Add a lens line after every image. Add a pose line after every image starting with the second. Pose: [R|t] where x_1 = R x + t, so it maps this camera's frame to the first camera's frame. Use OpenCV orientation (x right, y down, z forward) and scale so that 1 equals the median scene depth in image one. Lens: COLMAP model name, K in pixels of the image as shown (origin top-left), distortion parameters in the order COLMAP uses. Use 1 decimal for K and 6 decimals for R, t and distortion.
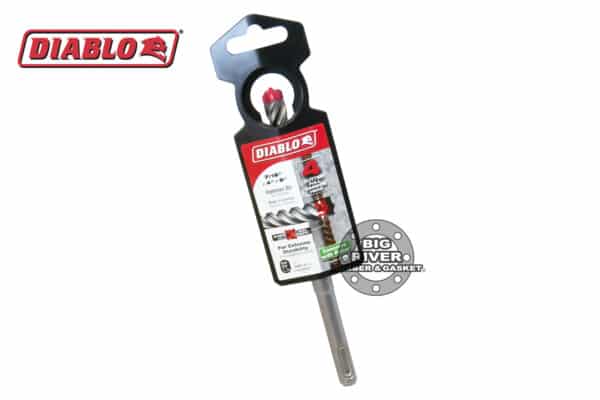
lens RADIAL K [[801.0, 0, 300.0], [0, 801.0, 200.0], [0, 0, 1]] dist [-0.345648, 0.013967]
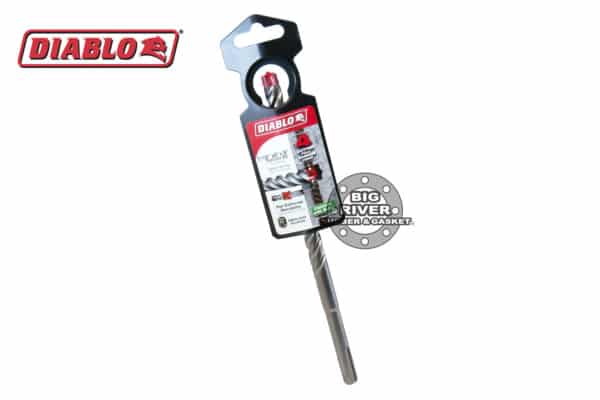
lens RADIAL K [[801.0, 0, 300.0], [0, 801.0, 200.0], [0, 0, 1]] dist [-0.345648, 0.013967]
pose [[0.999883, -0.006032, 0.014021, -0.008478], [0.005208, 0.998298, 0.058085, -0.020646], [-0.014348, -0.058006, 0.998213, -0.215047]]
